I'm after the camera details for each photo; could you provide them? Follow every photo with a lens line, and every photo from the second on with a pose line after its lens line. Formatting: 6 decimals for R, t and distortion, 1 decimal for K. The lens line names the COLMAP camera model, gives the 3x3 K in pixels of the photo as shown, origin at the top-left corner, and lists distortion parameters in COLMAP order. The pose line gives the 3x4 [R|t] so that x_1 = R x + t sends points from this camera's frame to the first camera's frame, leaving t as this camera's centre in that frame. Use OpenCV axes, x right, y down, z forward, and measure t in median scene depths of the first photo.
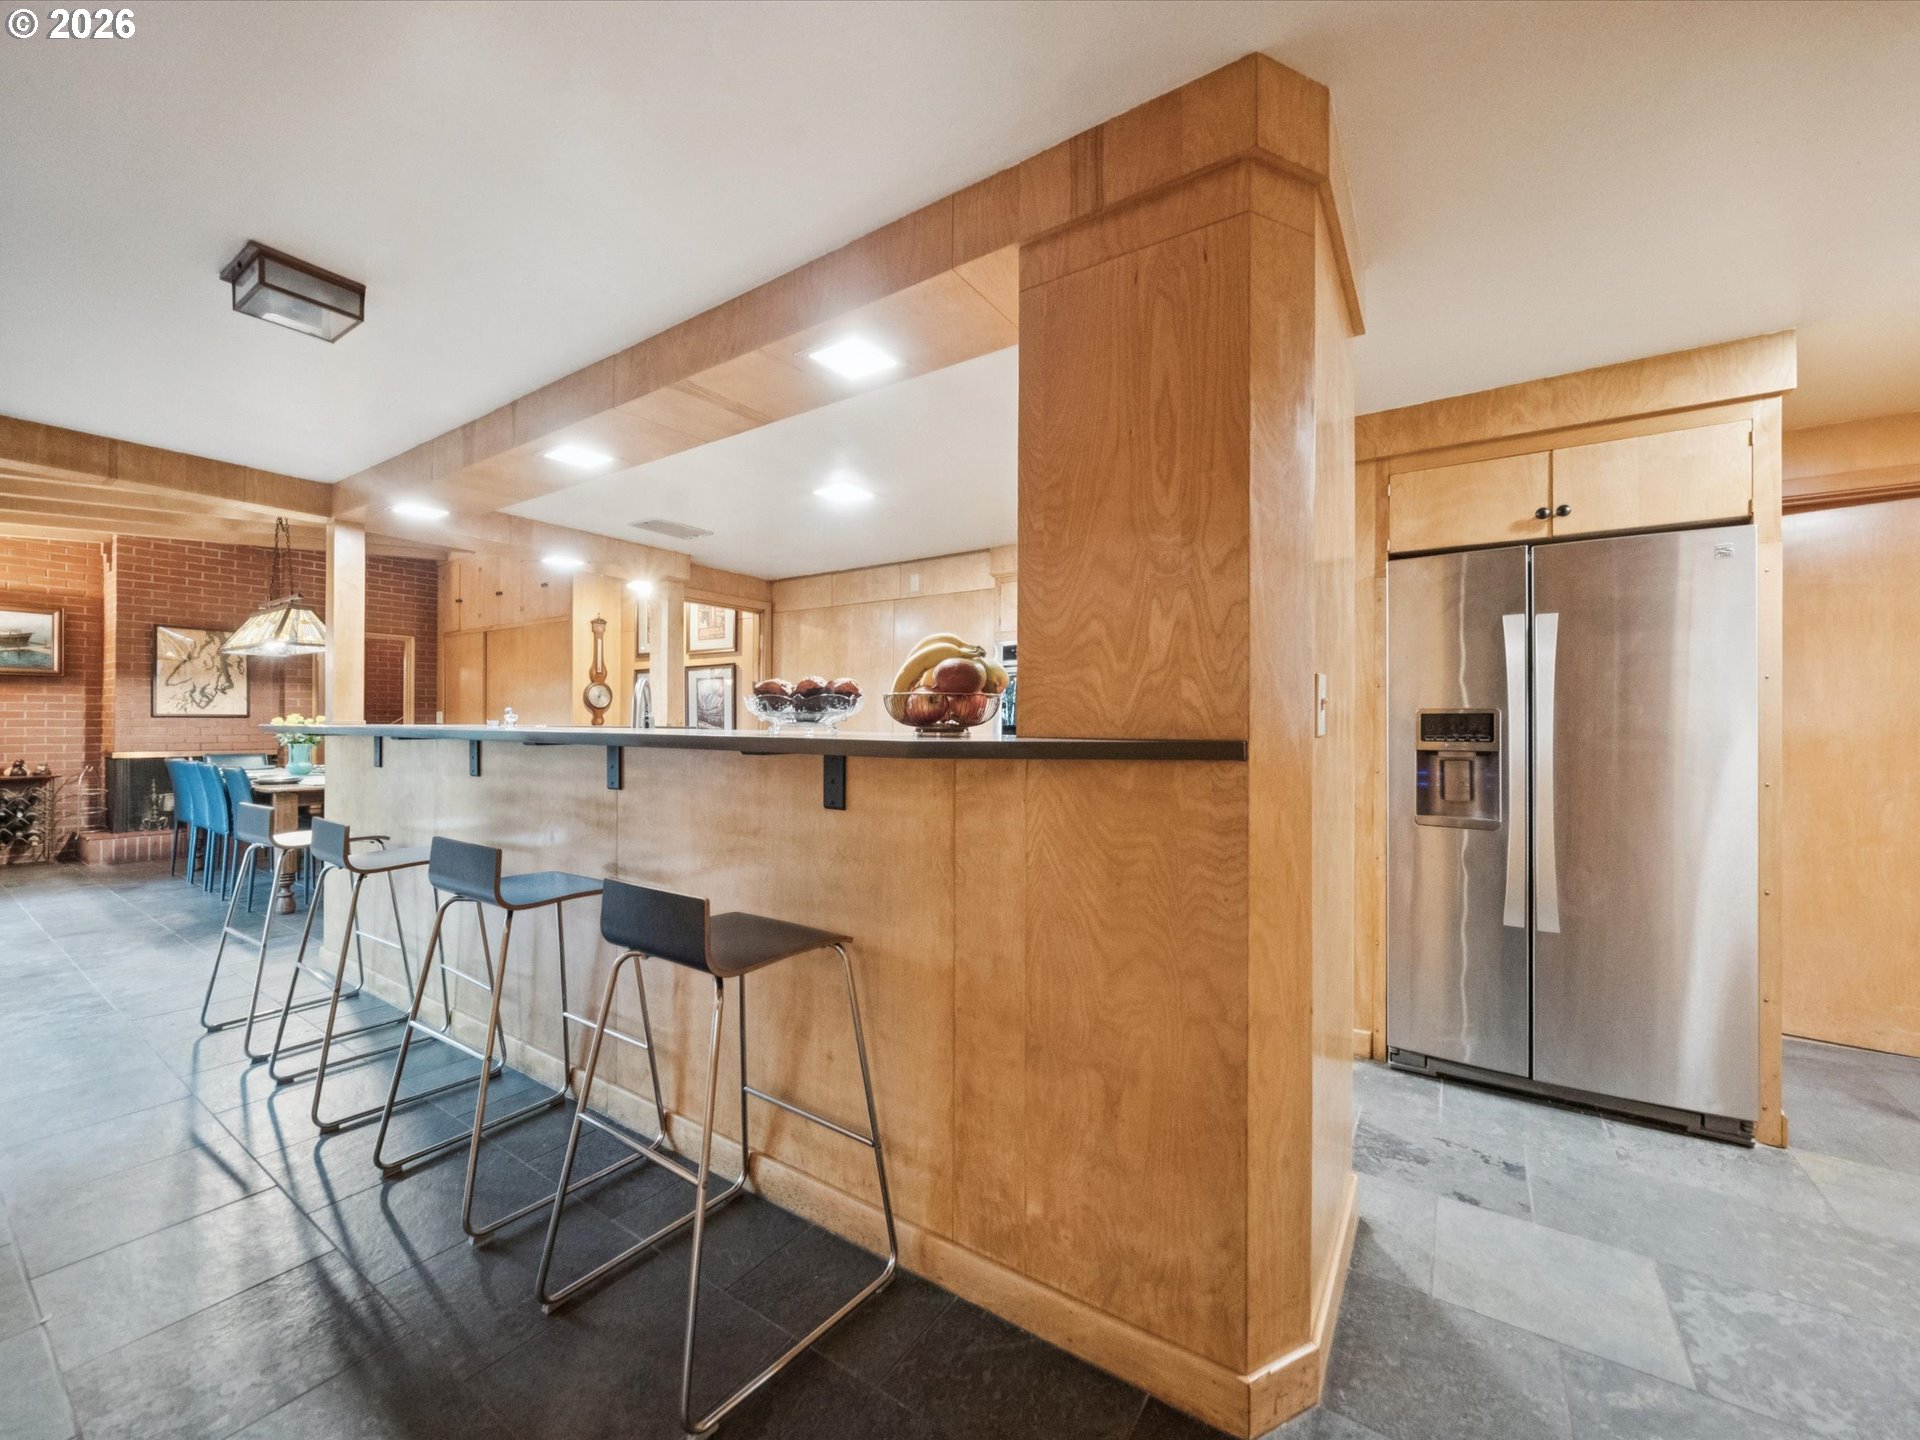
lens RADIAL K [[774.8, 0, 968.1], [0, 774.8, 699.3], [0, 0, 1]] dist [-0.001410, -0.000548]
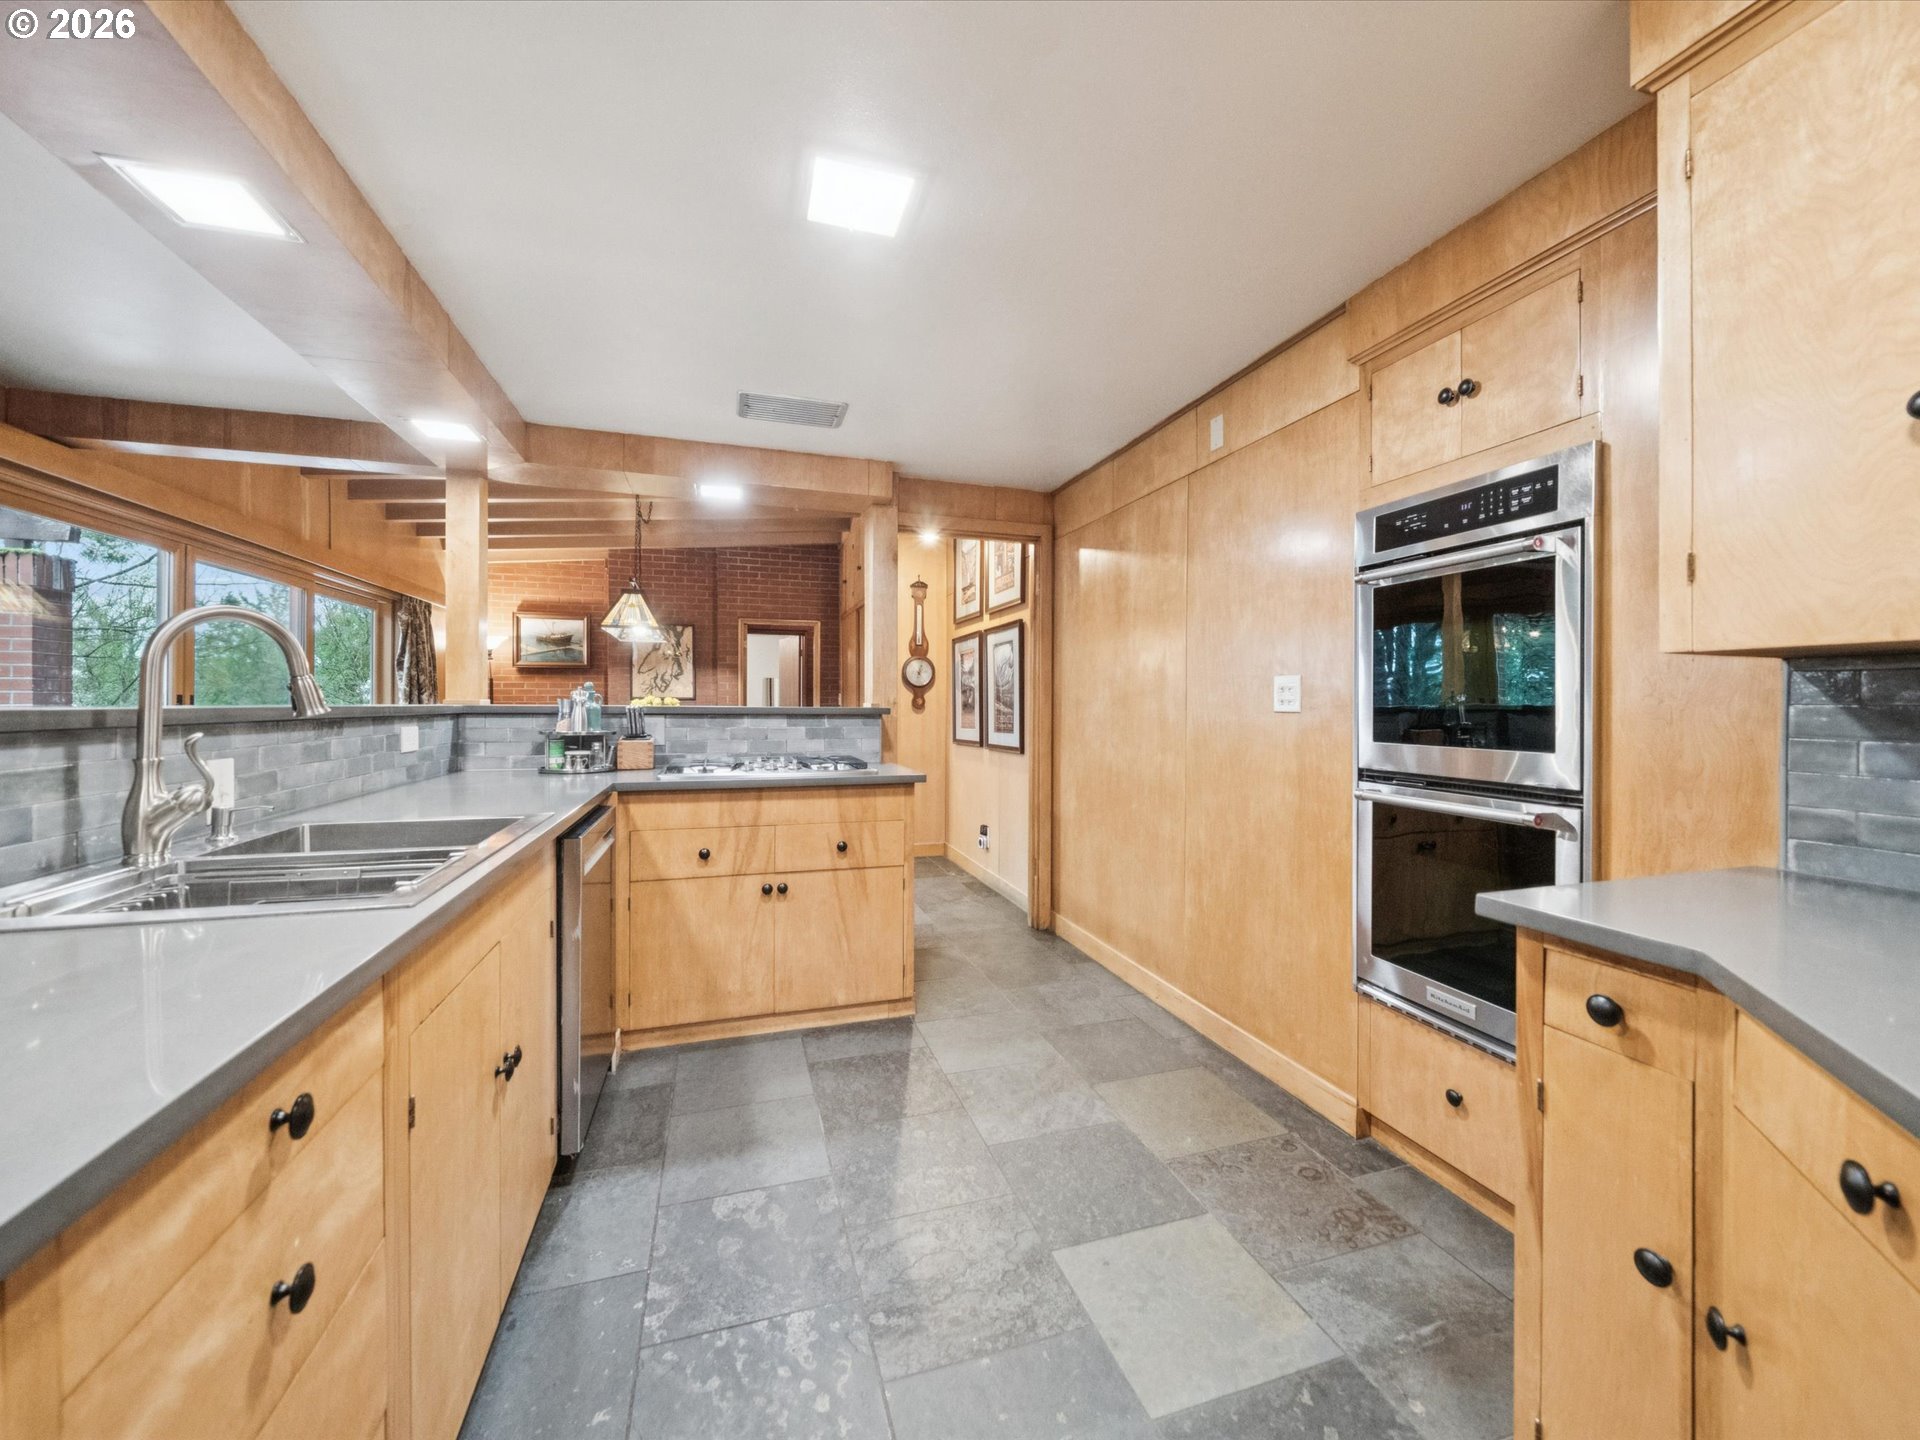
lens RADIAL K [[774.8, 0, 968.1], [0, 774.8, 699.3], [0, 0, 1]] dist [-0.001410, -0.000548]
pose [[0.771636, -0.005791, -0.636037, 0.120296], [0.019070, 0.999720, 0.014034, 0.016371], [0.635778, -0.022959, 0.771531, 0.448399]]
